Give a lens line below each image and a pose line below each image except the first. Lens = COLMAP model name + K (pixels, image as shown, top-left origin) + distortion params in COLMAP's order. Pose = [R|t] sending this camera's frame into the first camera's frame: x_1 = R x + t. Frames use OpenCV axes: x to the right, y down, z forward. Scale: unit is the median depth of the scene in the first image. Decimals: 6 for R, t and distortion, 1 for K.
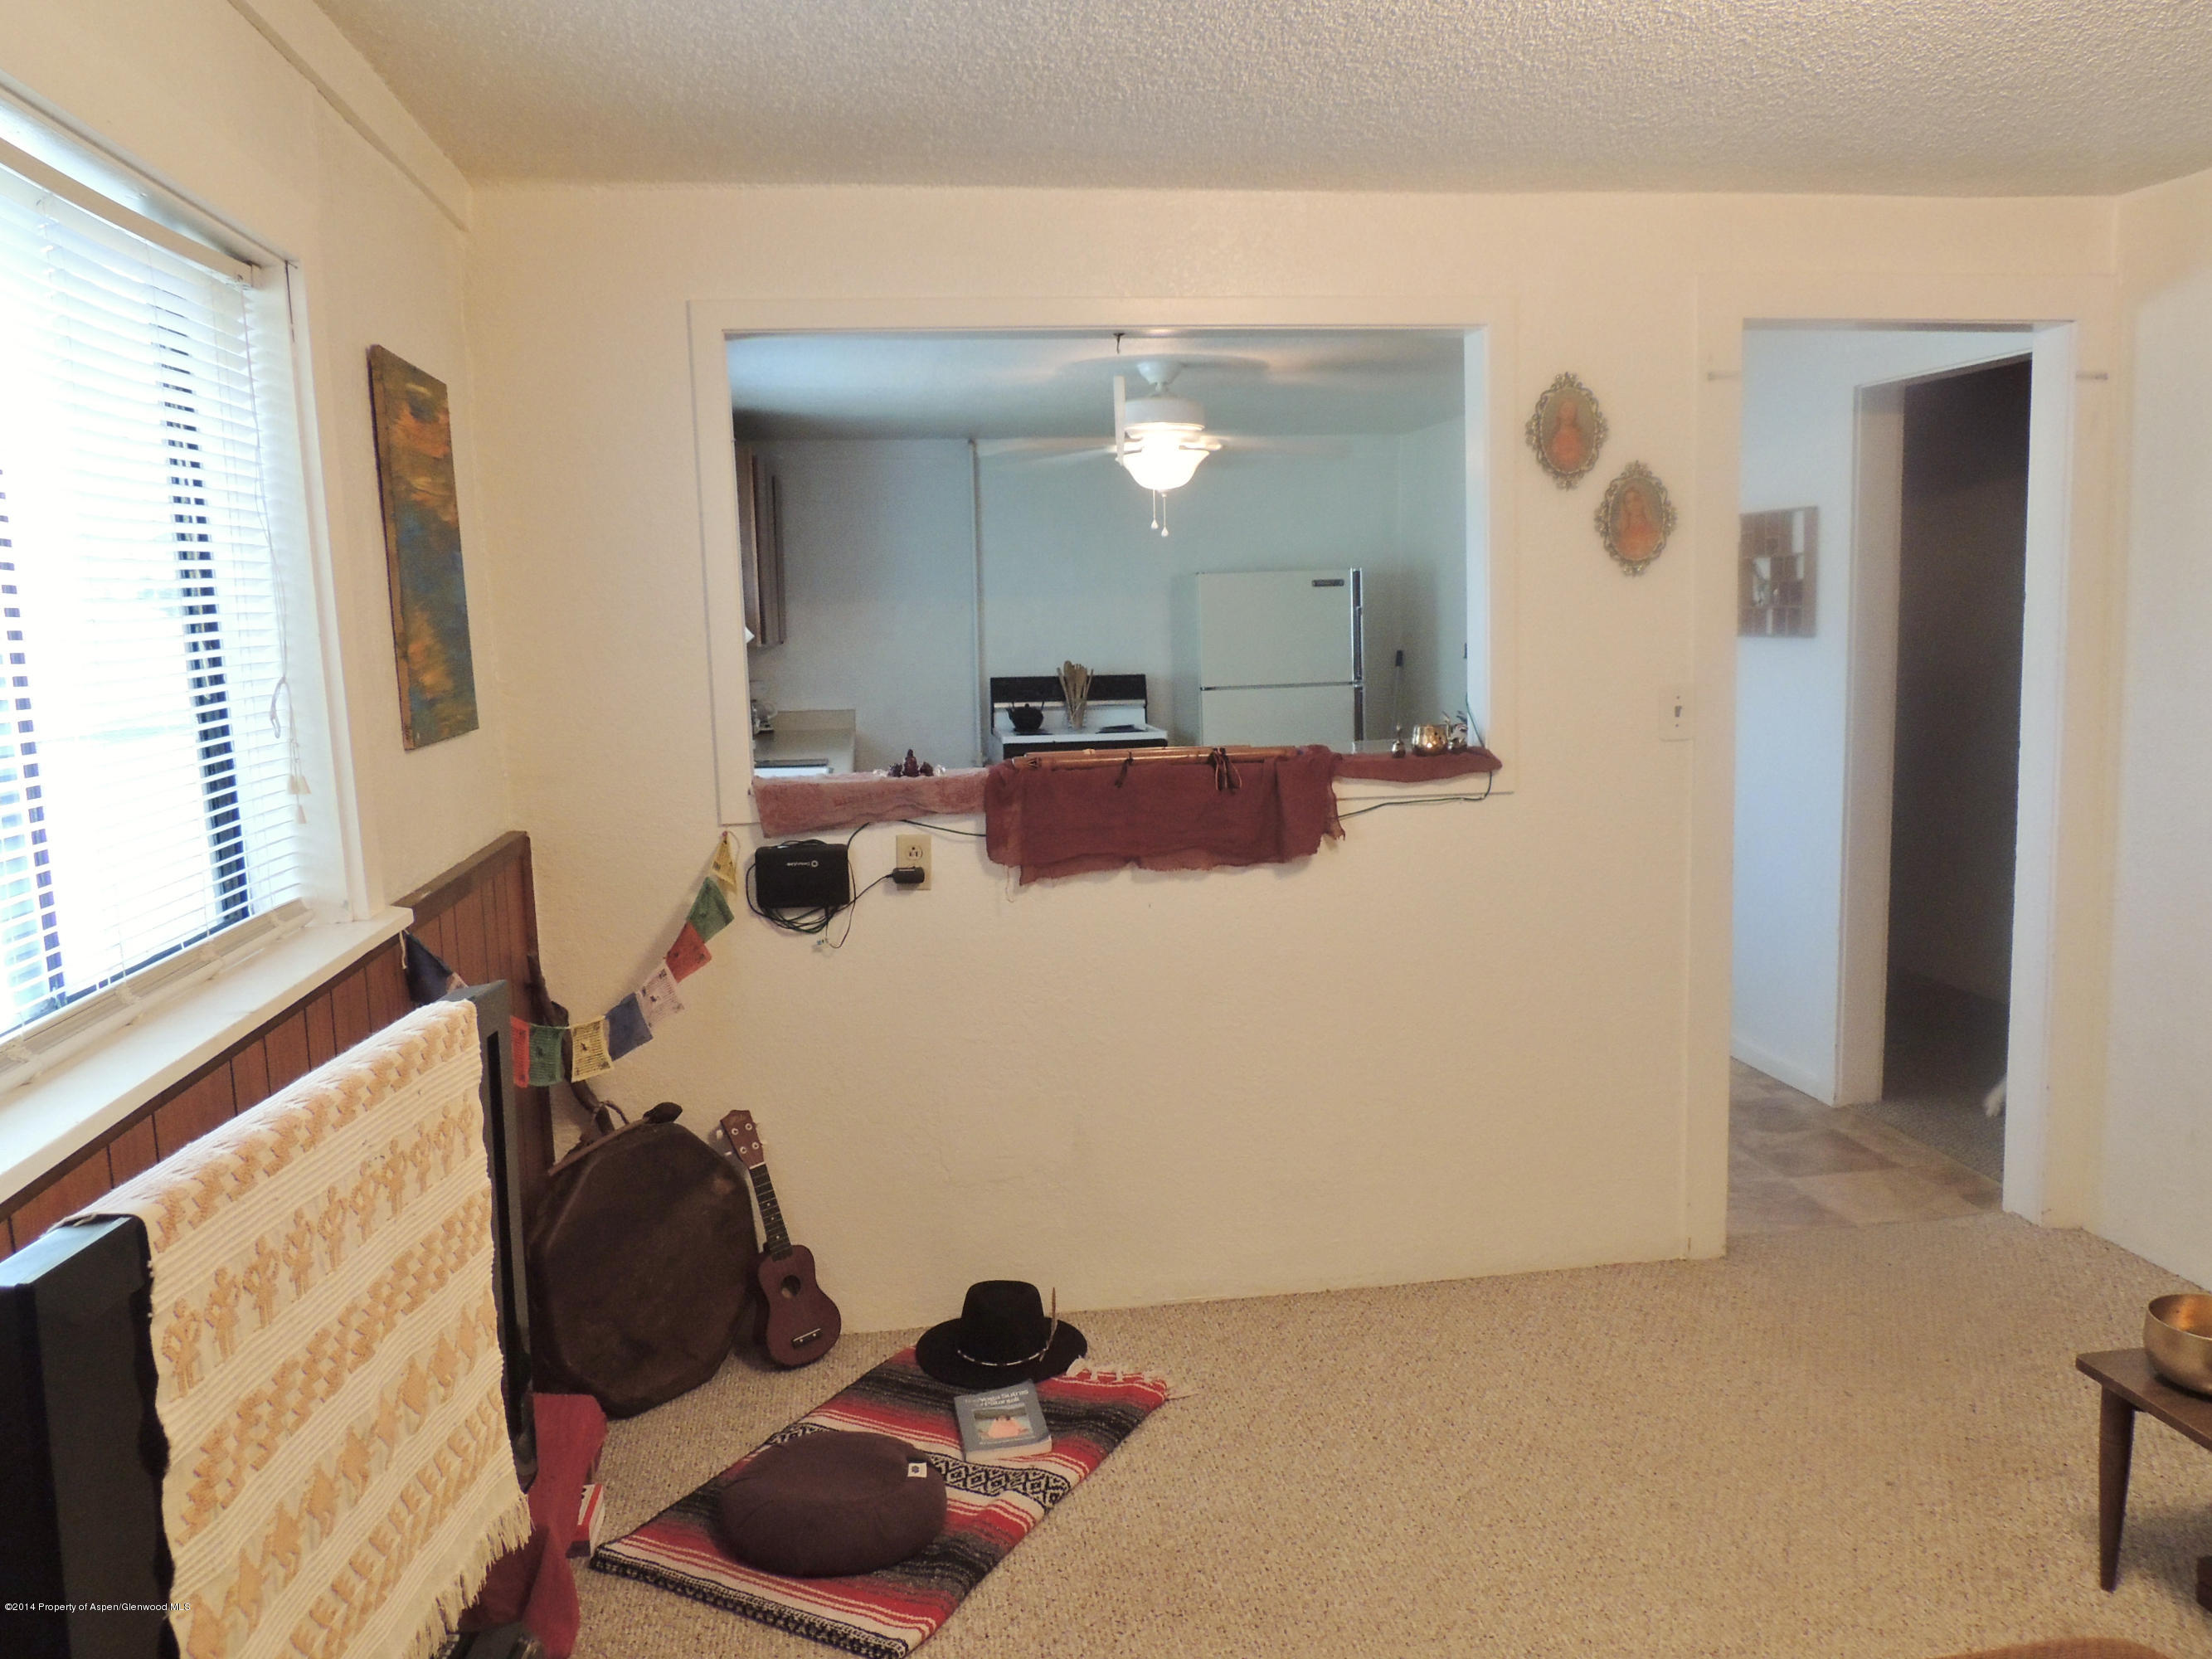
lens RADIAL K [[1739.1, 0, 1106.0], [0, 1739.1, 829.5], [0, 0, 1]] dist [-0.024045, 0.000227]
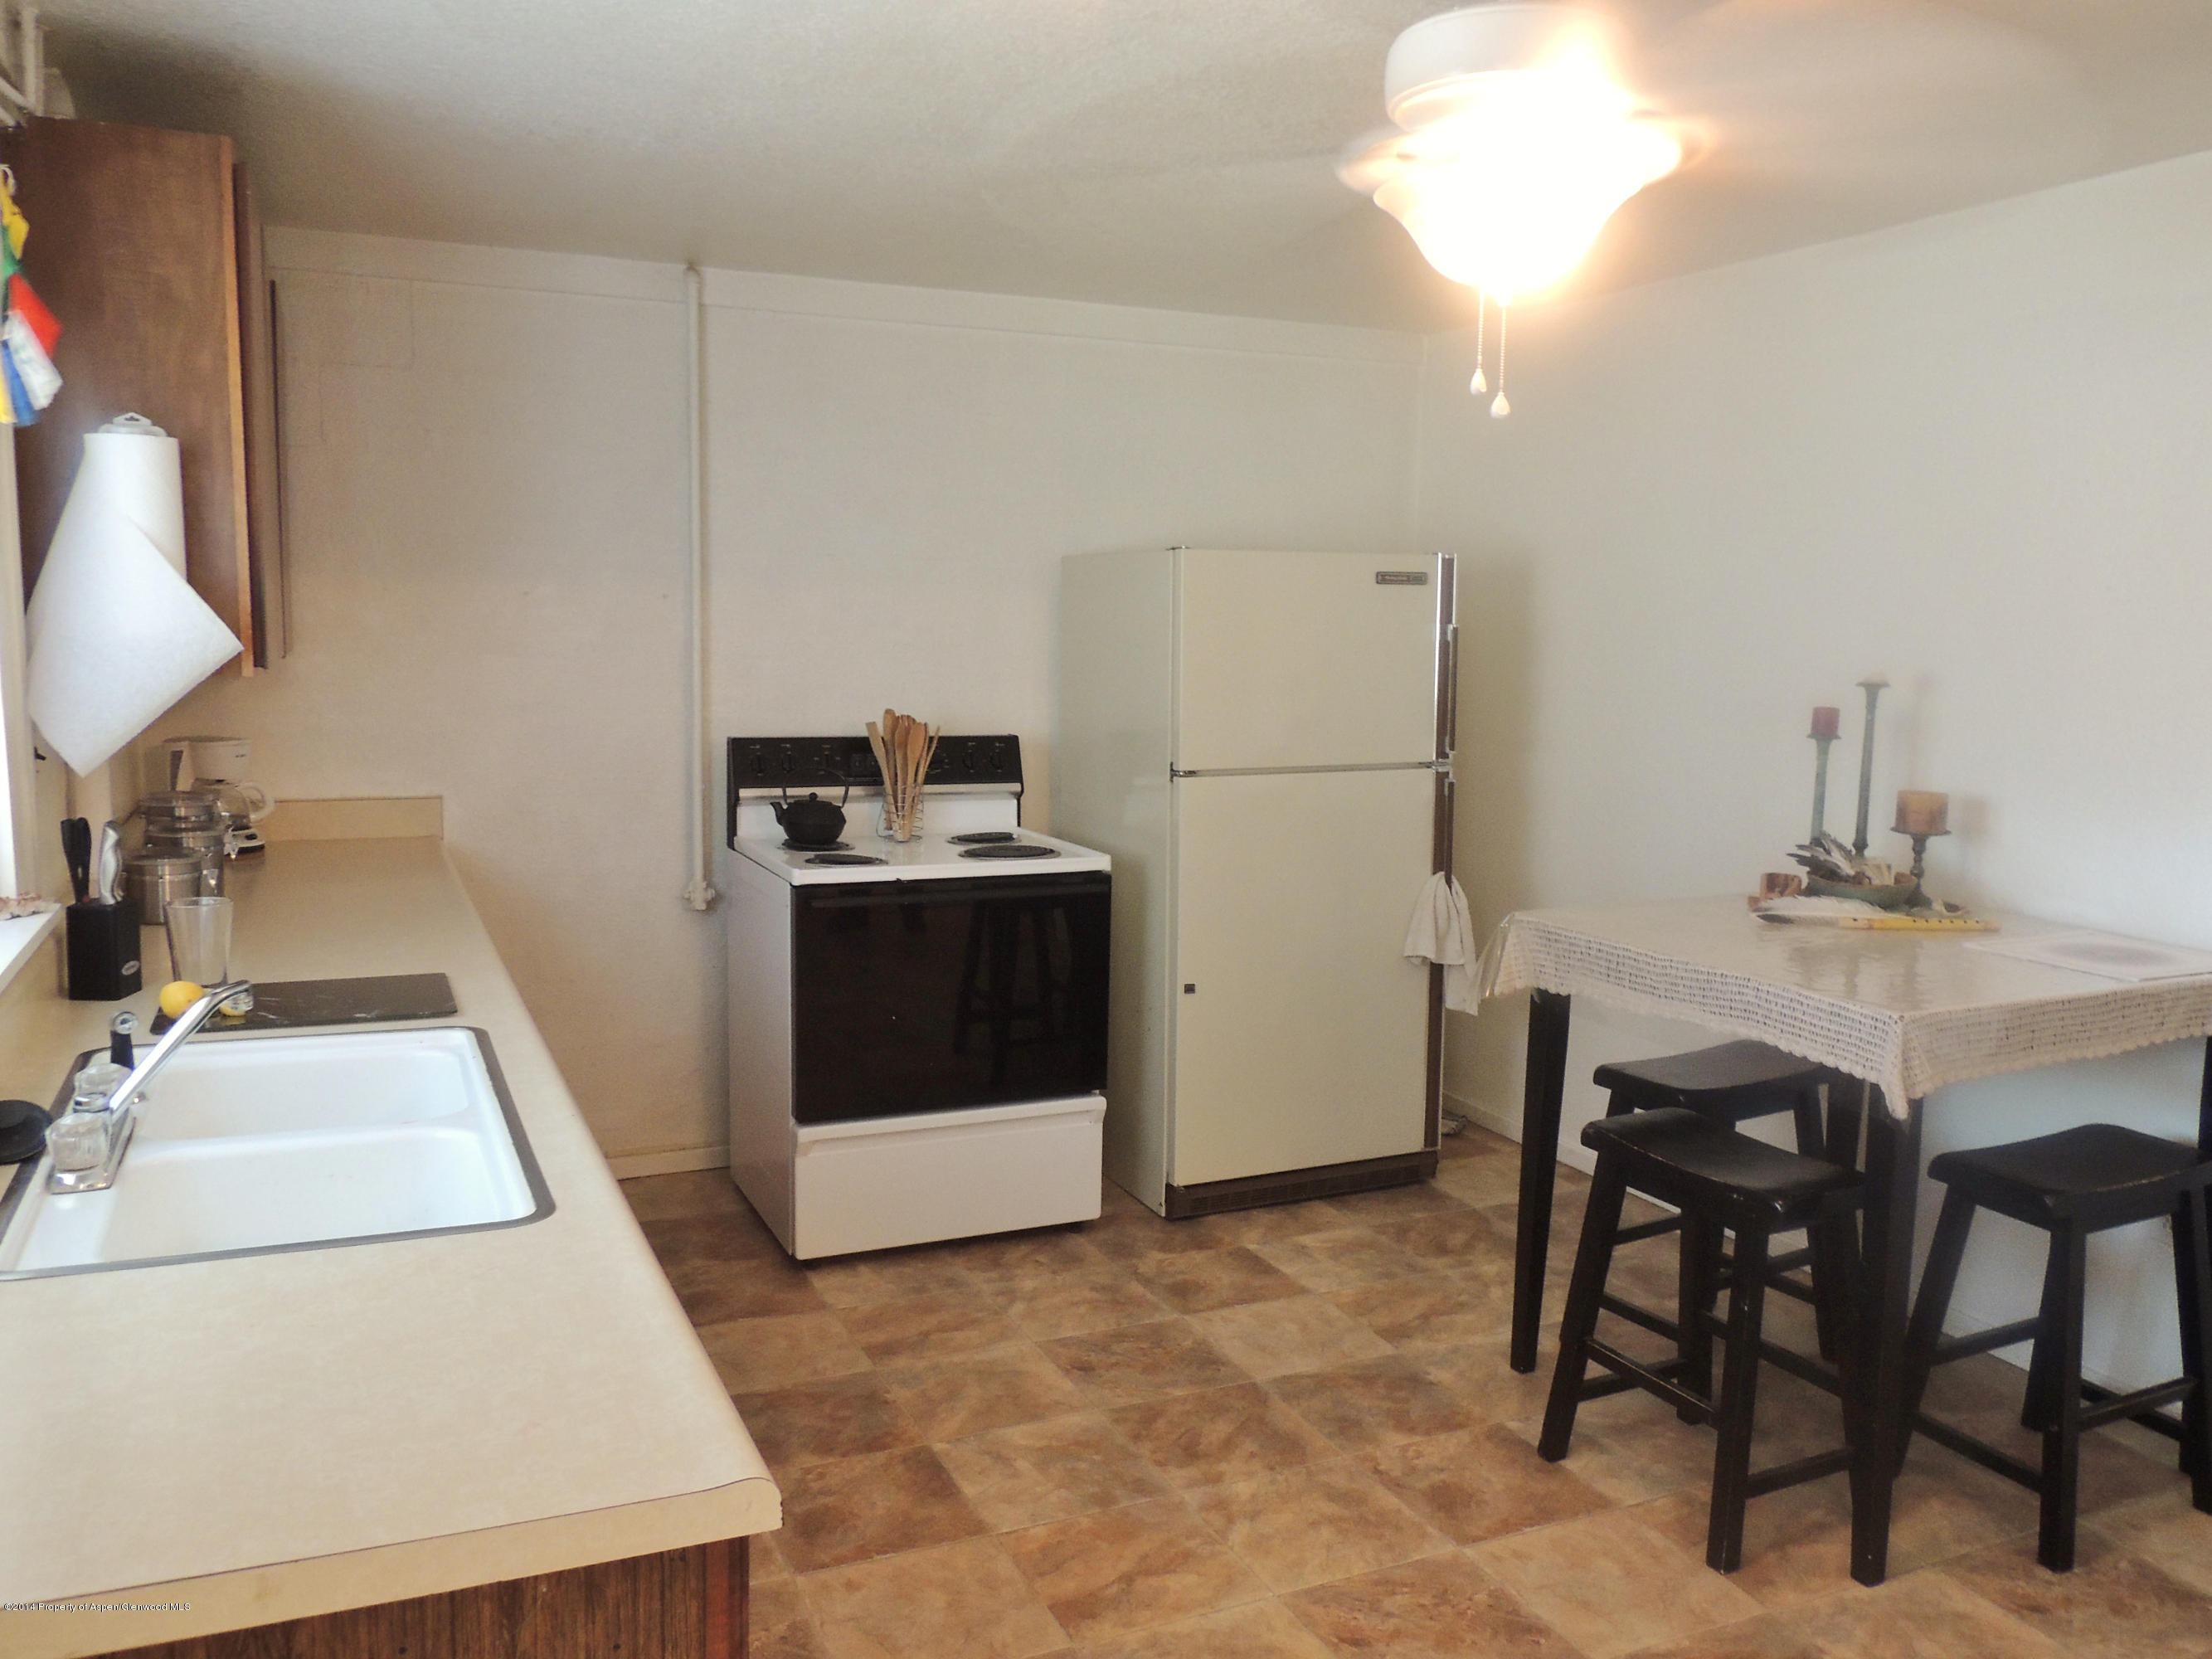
lens RADIAL K [[1739.1, 0, 1106.0], [0, 1739.1, 829.5], [0, 0, 1]] dist [-0.024045, 0.000227]
pose [[0.958076, 0.004520, 0.286479, -0.107248], [-0.003546, 0.999986, -0.003921, -0.059162], [-0.286493, 0.002741, 0.958078, 0.490019]]
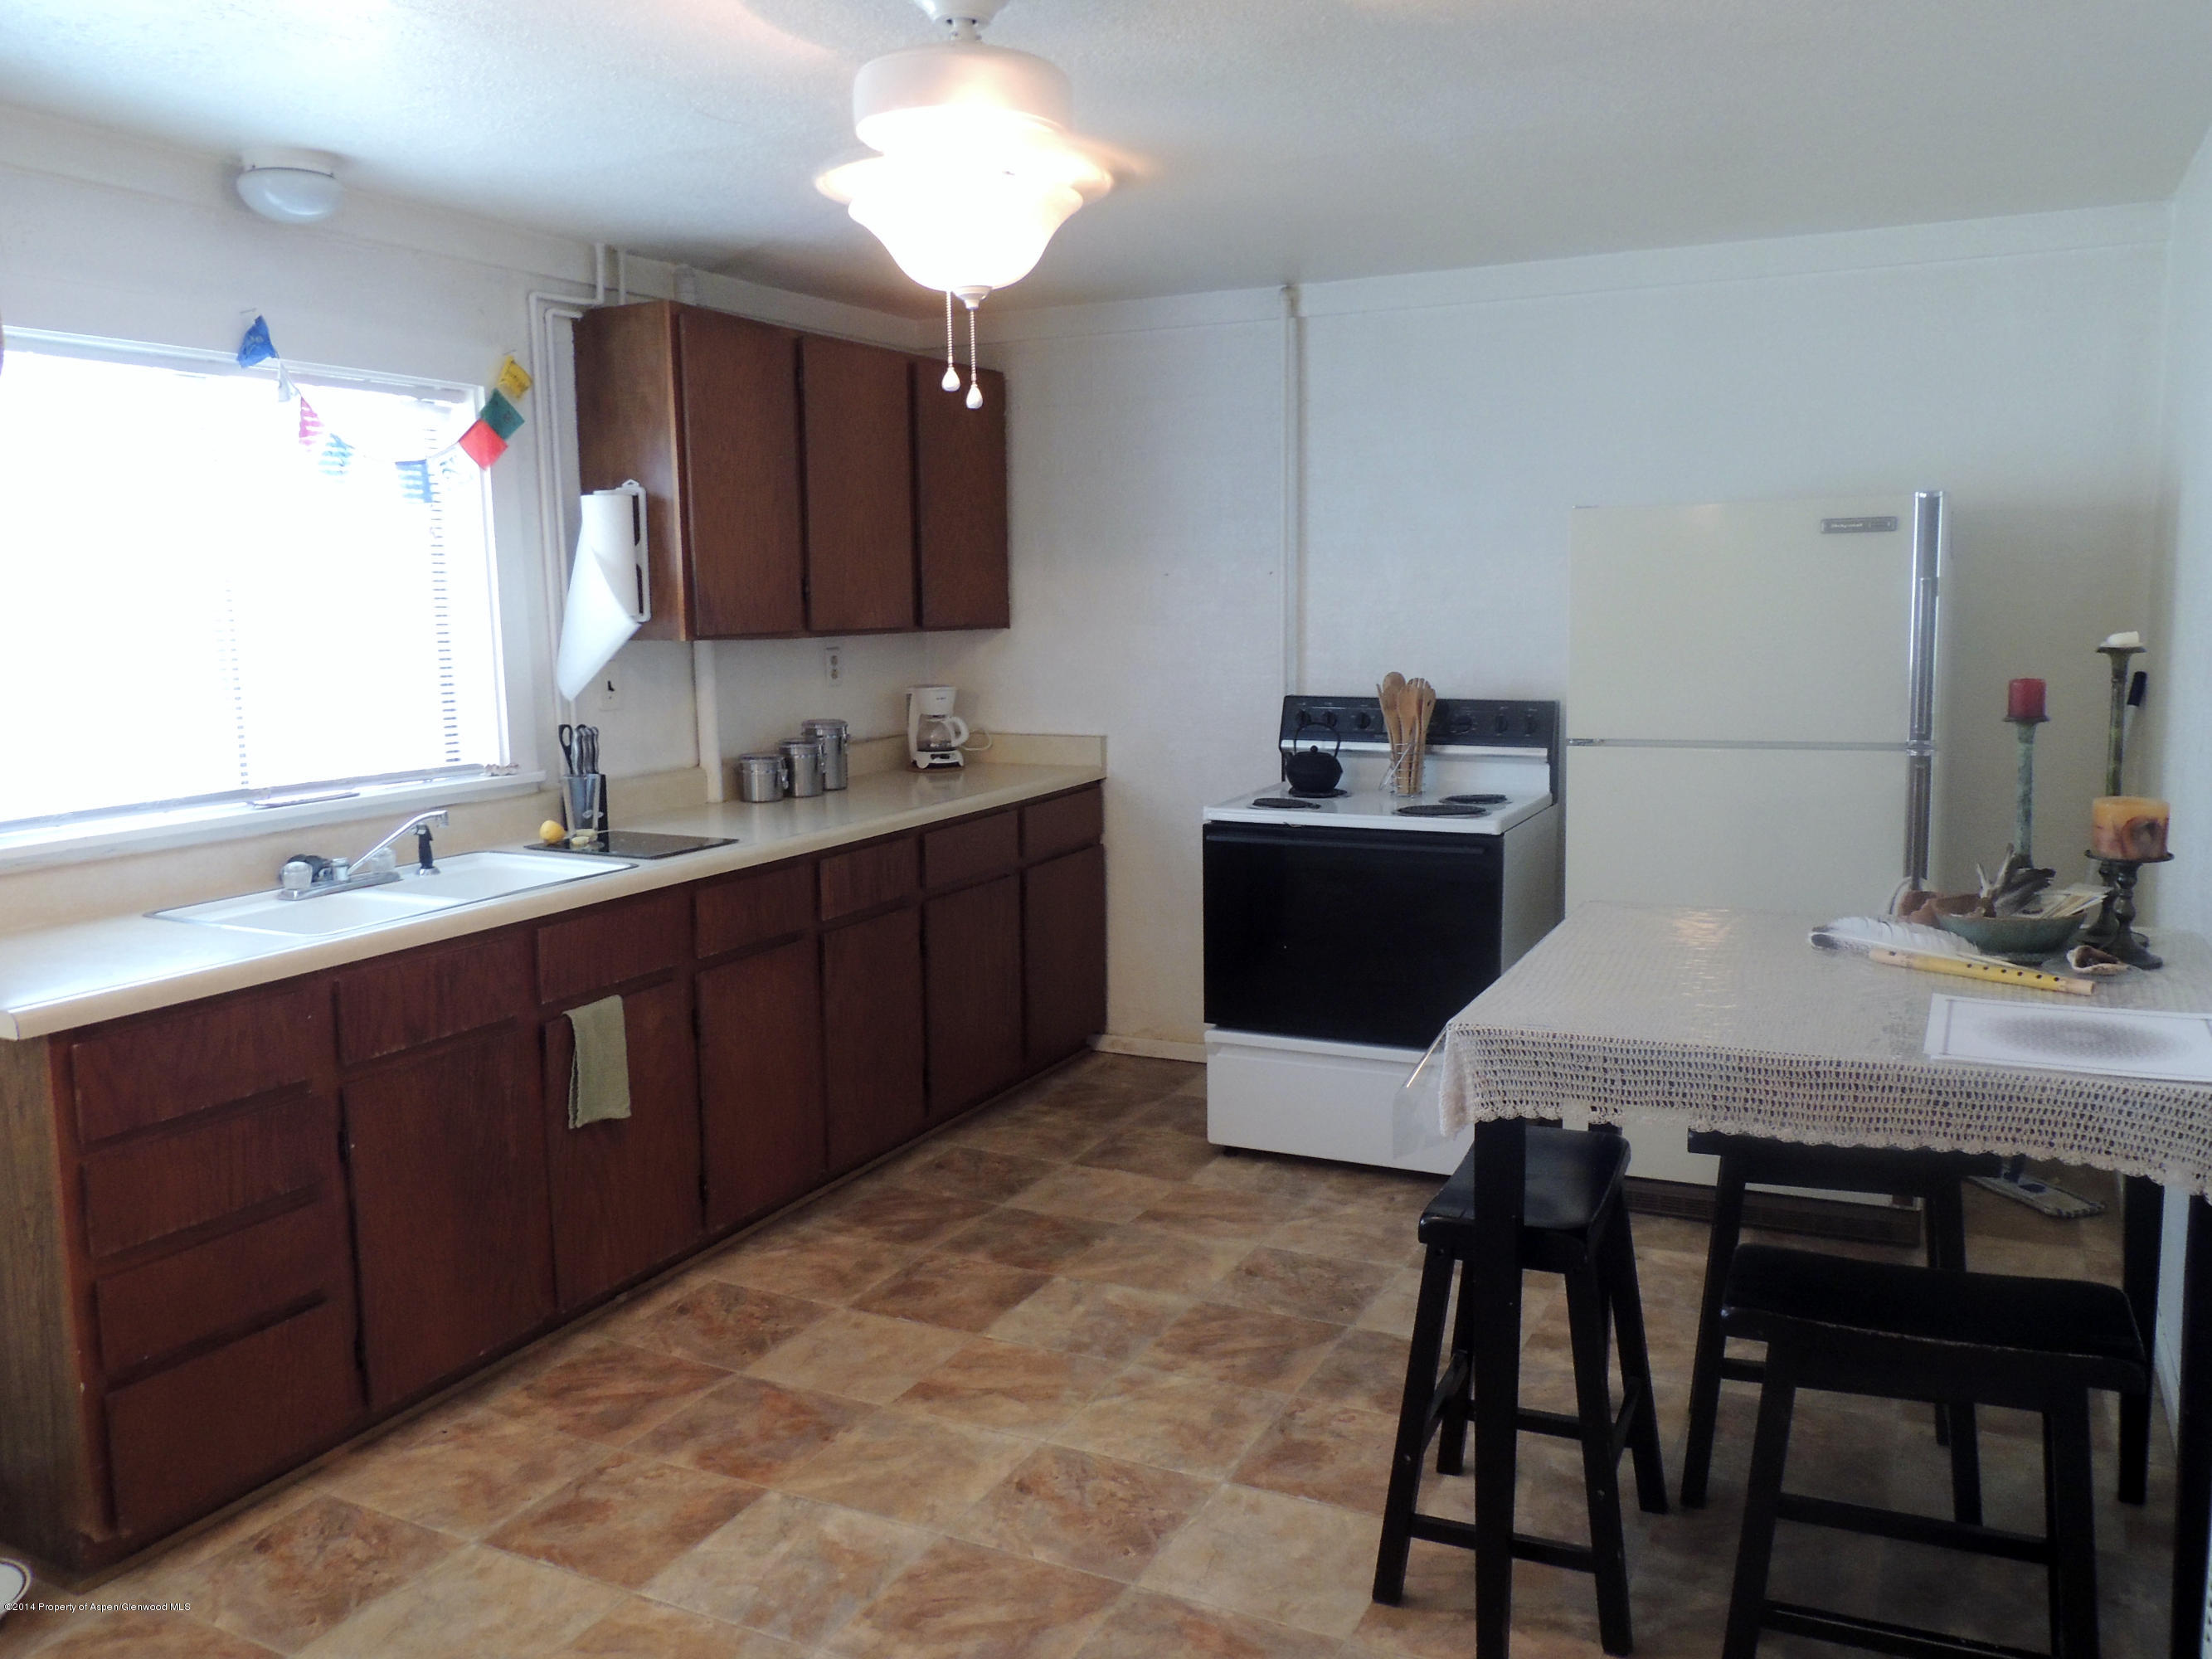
lens RADIAL K [[1739.1, 0, 1106.0], [0, 1739.1, 829.5], [0, 0, 1]] dist [-0.024045, 0.000227]
pose [[0.828702, 0.087490, -0.552810, 0.211386], [-0.072583, 0.996165, 0.048850, -0.066946], [0.554964, -0.000357, 0.831874, 0.489724]]
